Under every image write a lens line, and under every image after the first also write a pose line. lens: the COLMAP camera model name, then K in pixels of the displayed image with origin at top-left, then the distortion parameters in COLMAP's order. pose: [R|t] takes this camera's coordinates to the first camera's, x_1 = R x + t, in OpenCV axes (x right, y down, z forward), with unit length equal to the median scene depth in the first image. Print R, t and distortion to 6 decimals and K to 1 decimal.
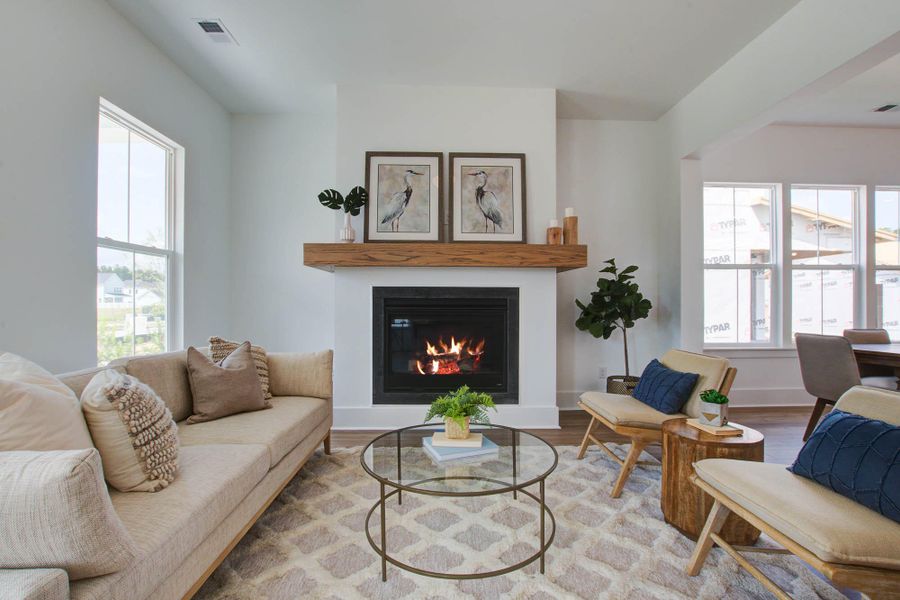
lens RADIAL K [[419.0, 0, 450.0], [0, 419.0, 300.0], [0, 0, 1]] dist [0.009550, -0.000216]
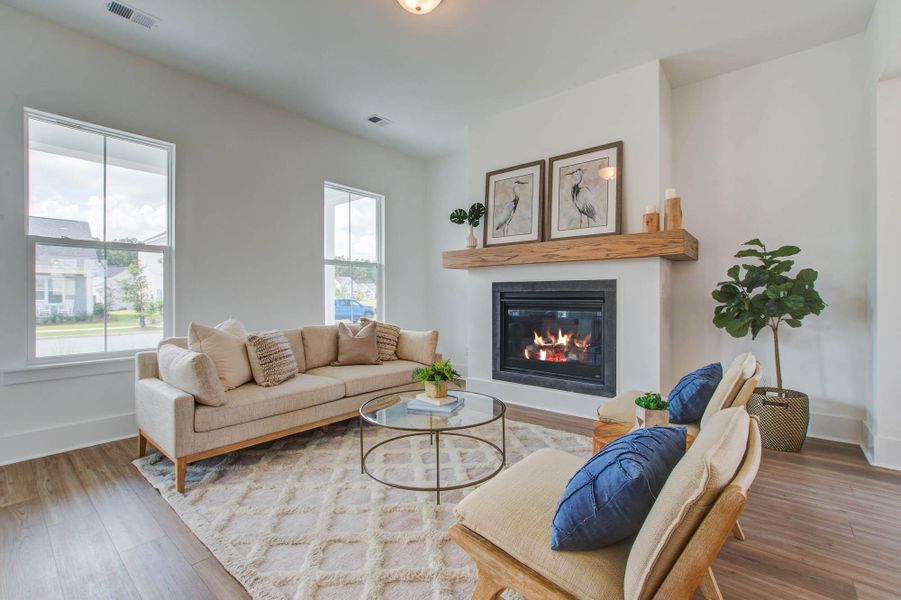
lens RADIAL K [[400.3, 0, 450.5], [0, 400.3, 300.0], [0, 0, 1]] dist [-0.003257, -0.000175]
pose [[0.755595, 0.001305, -0.655038, 0.483996], [-0.000003, 0.999998, 0.001989, 0.013281], [0.655039, -0.001501, 0.755593, 0.053070]]
